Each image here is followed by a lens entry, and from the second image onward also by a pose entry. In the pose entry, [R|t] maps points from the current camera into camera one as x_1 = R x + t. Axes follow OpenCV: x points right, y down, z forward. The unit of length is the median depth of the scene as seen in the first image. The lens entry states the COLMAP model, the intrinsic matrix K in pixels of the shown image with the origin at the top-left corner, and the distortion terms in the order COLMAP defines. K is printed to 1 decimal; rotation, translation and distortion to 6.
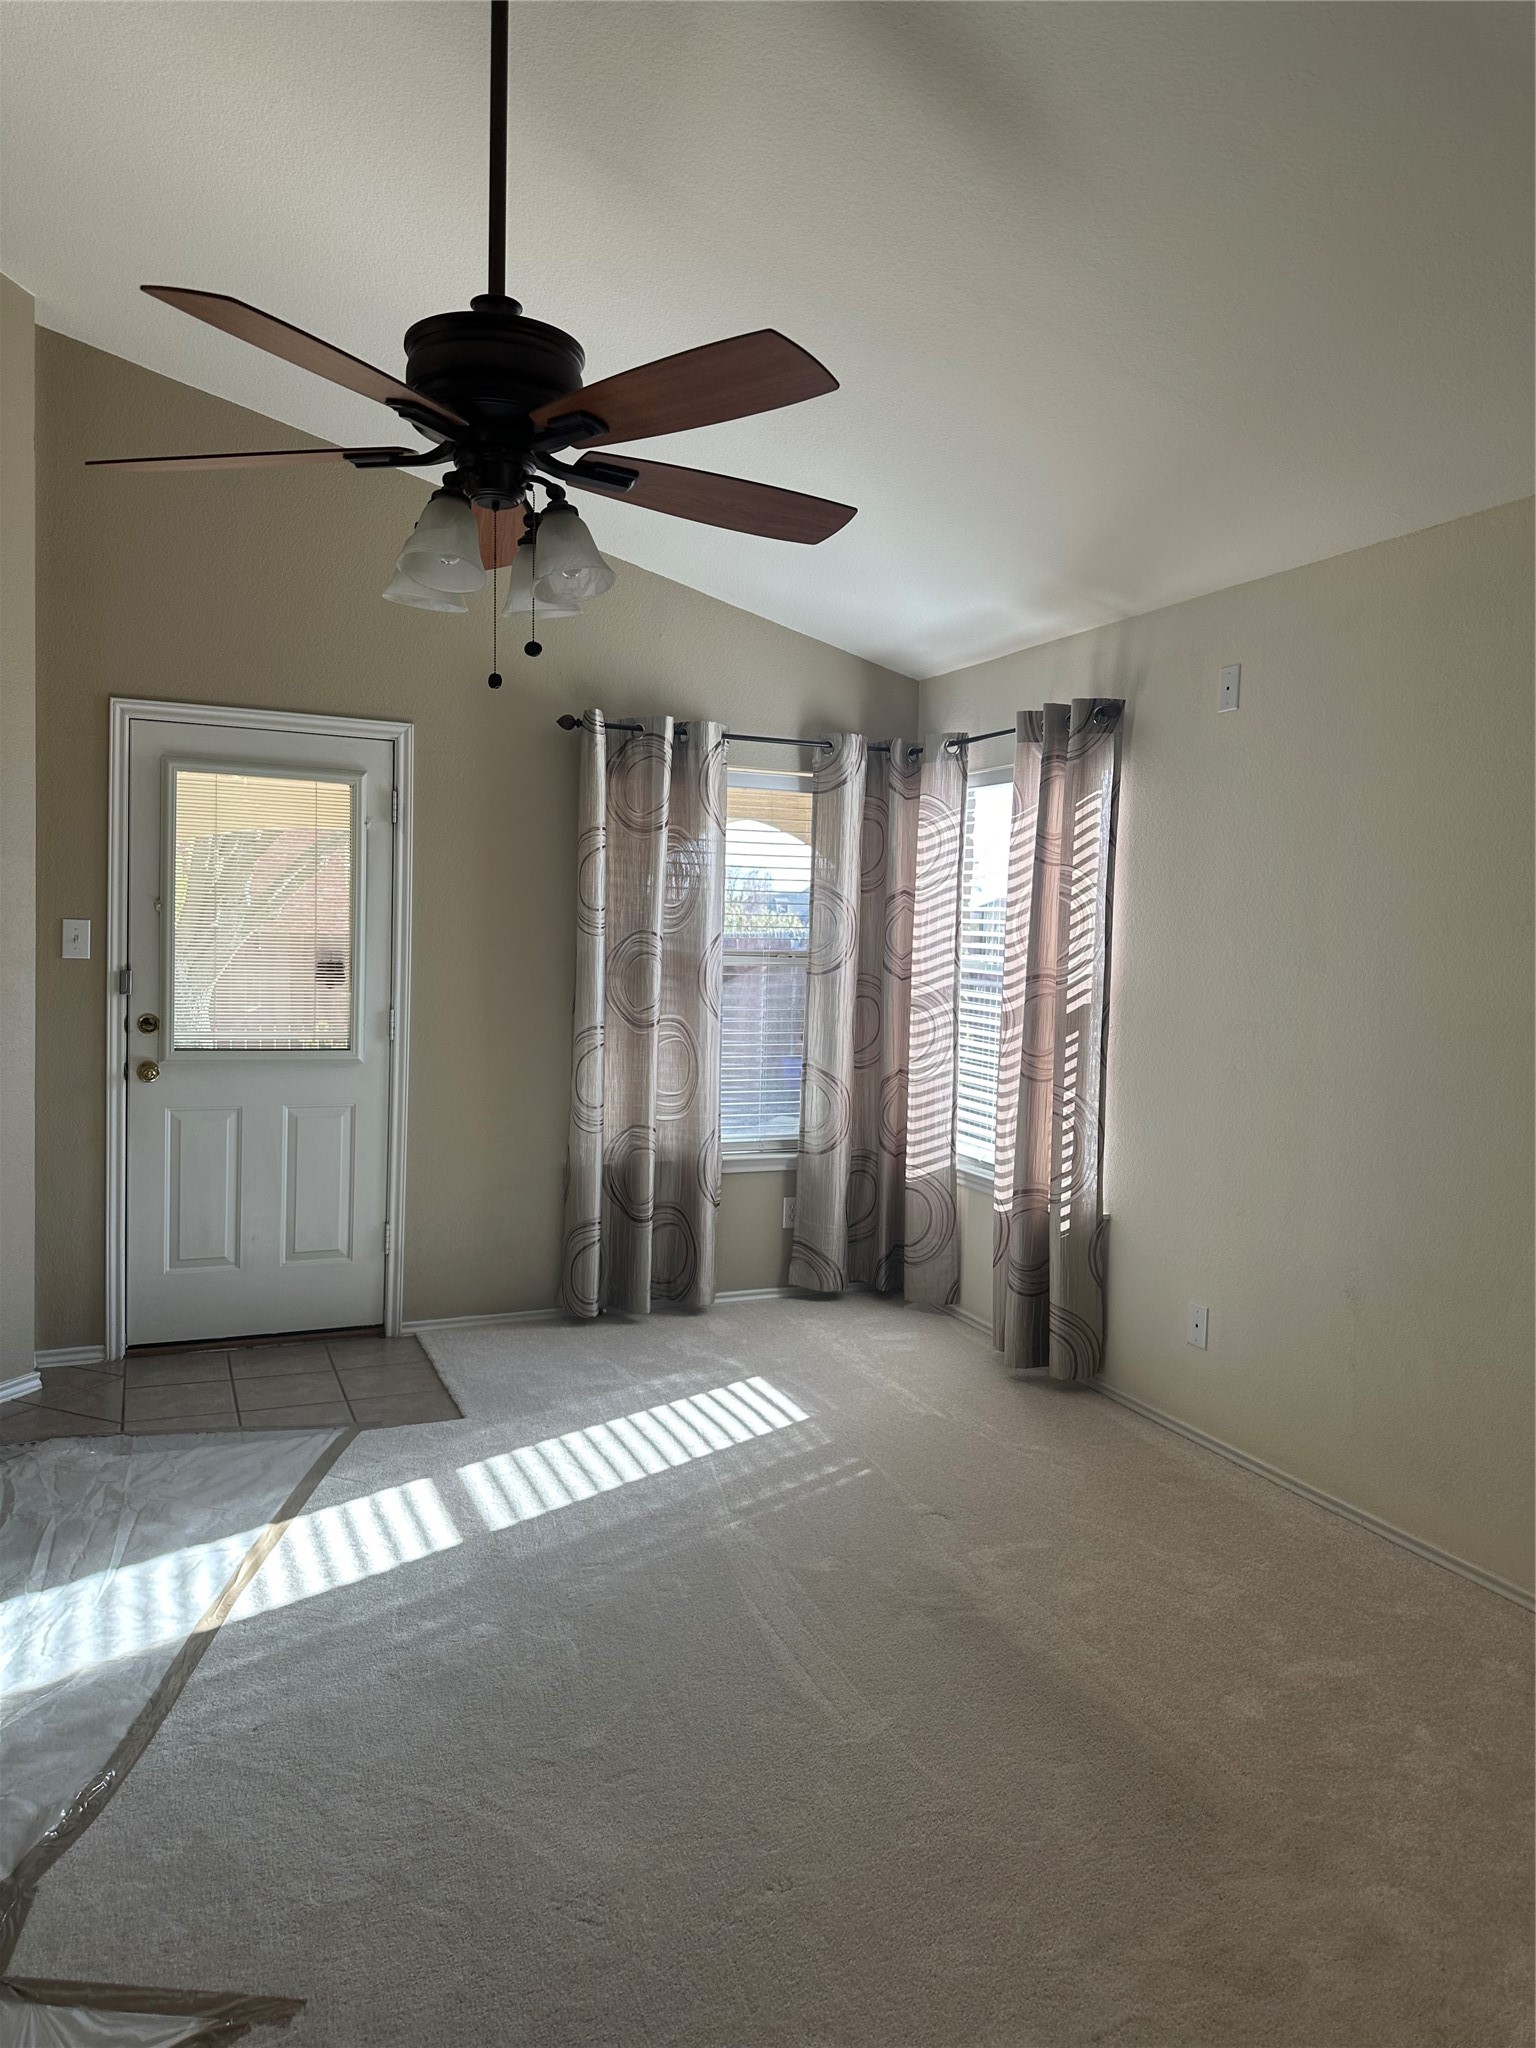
lens RADIAL K [[1572.7, 0, 741.0], [0, 1572.7, 1022.3], [0, 0, 1]] dist [0.084386, 0.003066]
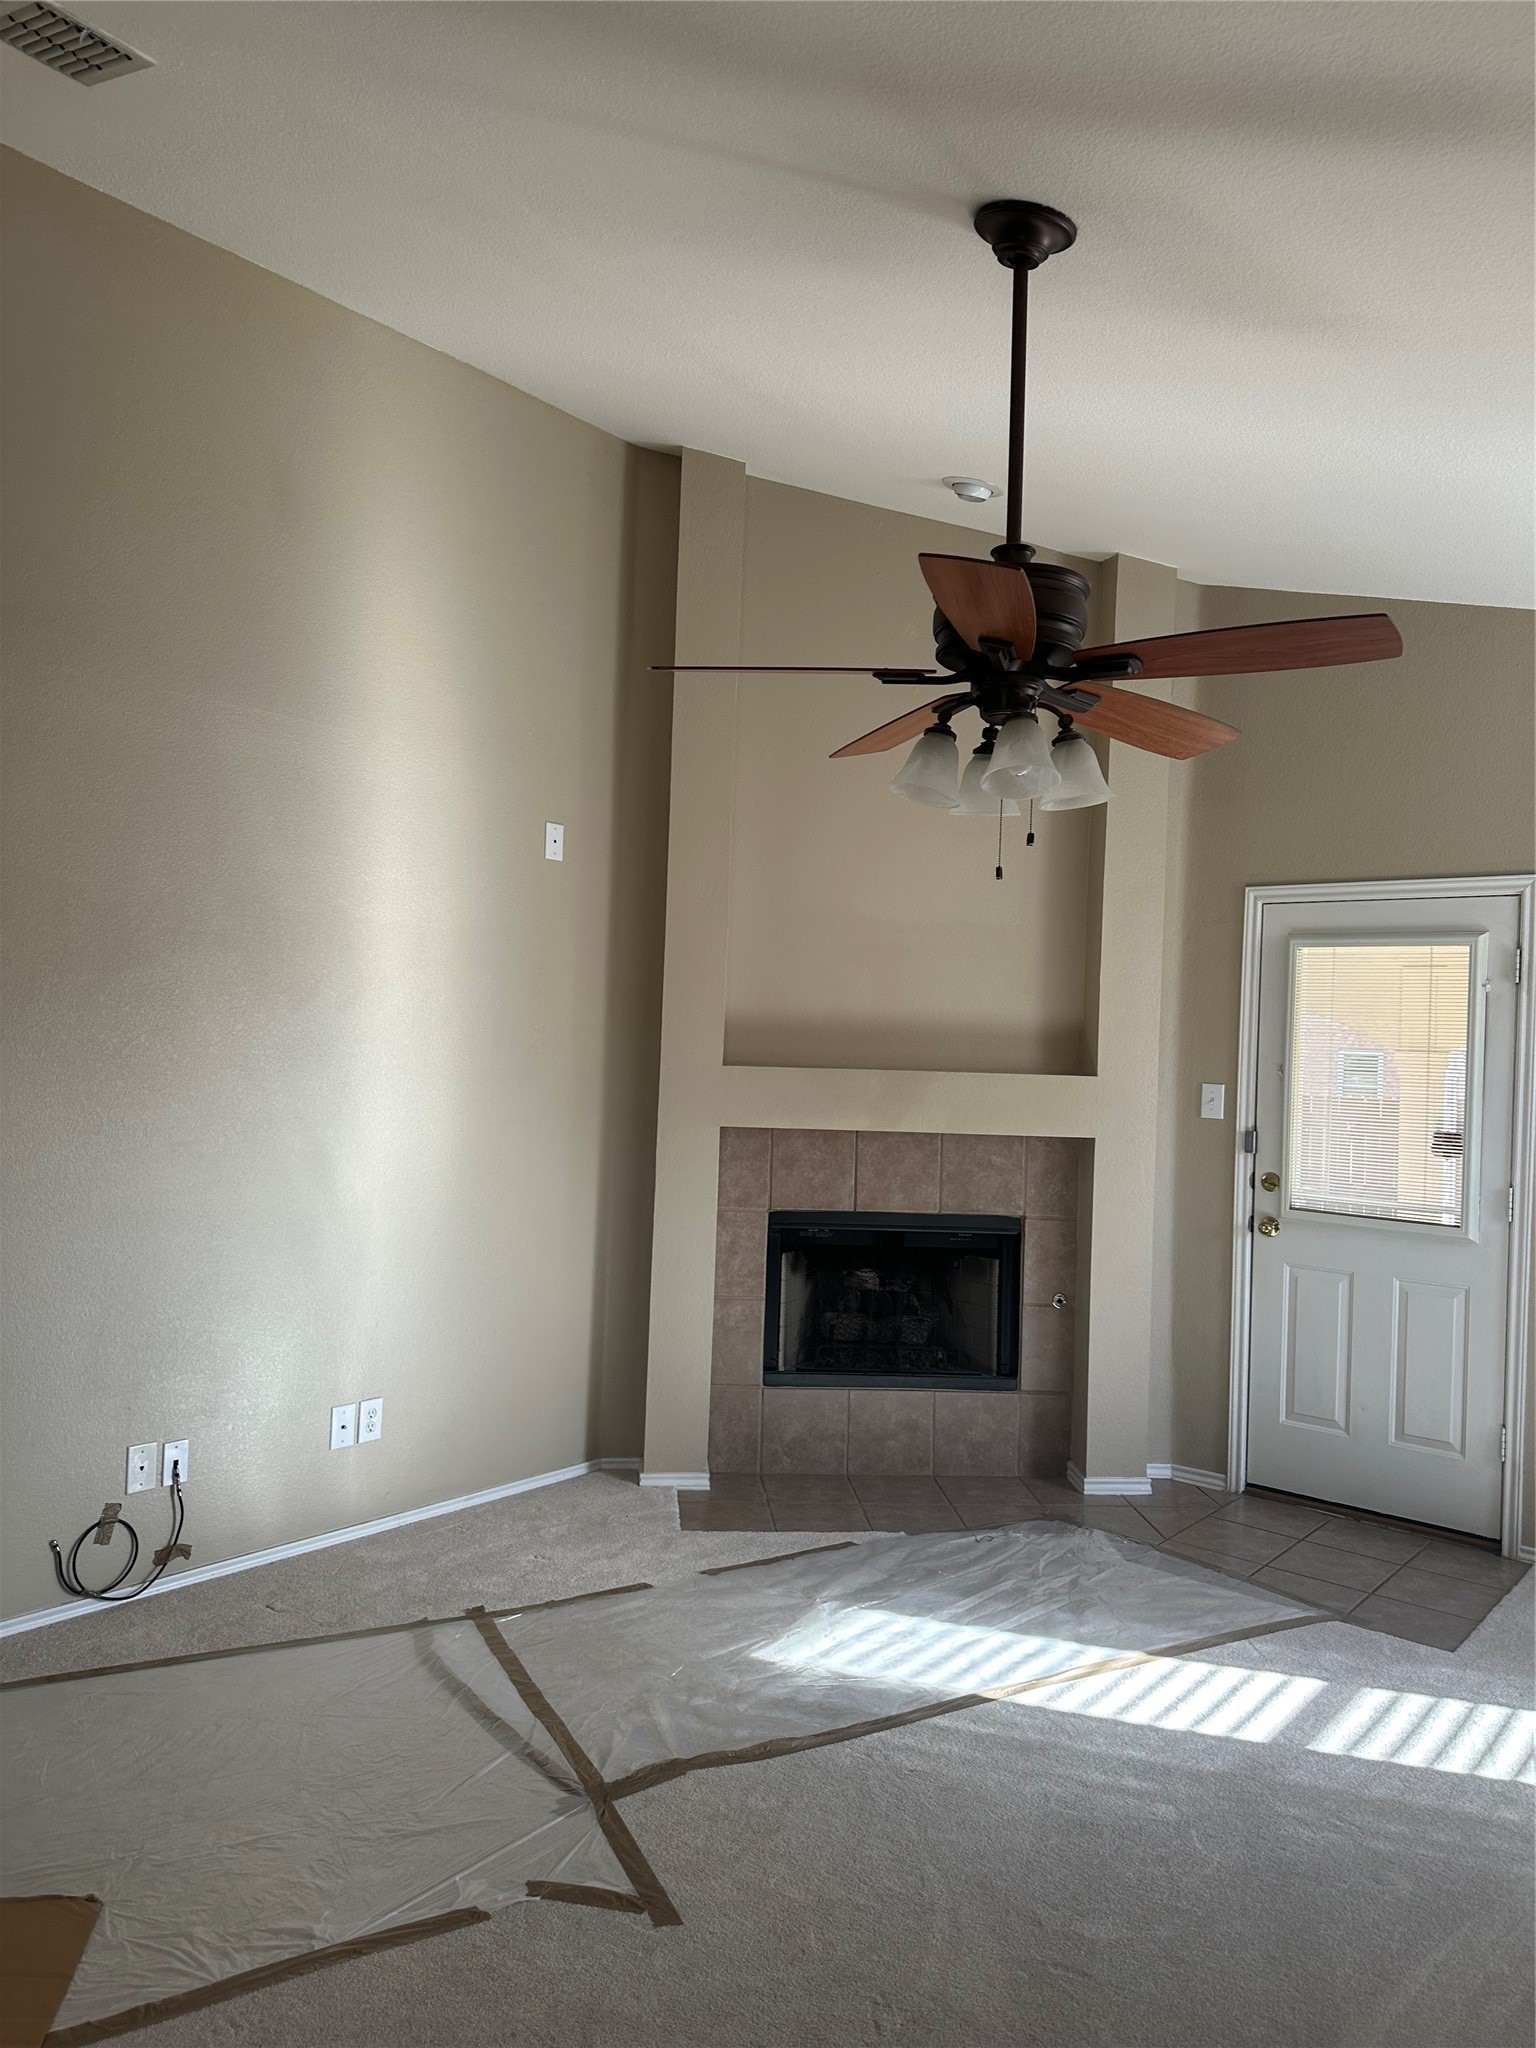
lens RADIAL K [[1572.7, 0, 741.0], [0, 1572.7, 1022.3], [0, 0, 1]] dist [0.084386, 0.003066]
pose [[0.435669, -0.022311, -0.899831, 0.451006], [-0.070525, 0.995773, -0.058835, -0.018433], [0.897340, 0.089093, 0.432254, 0.210146]]
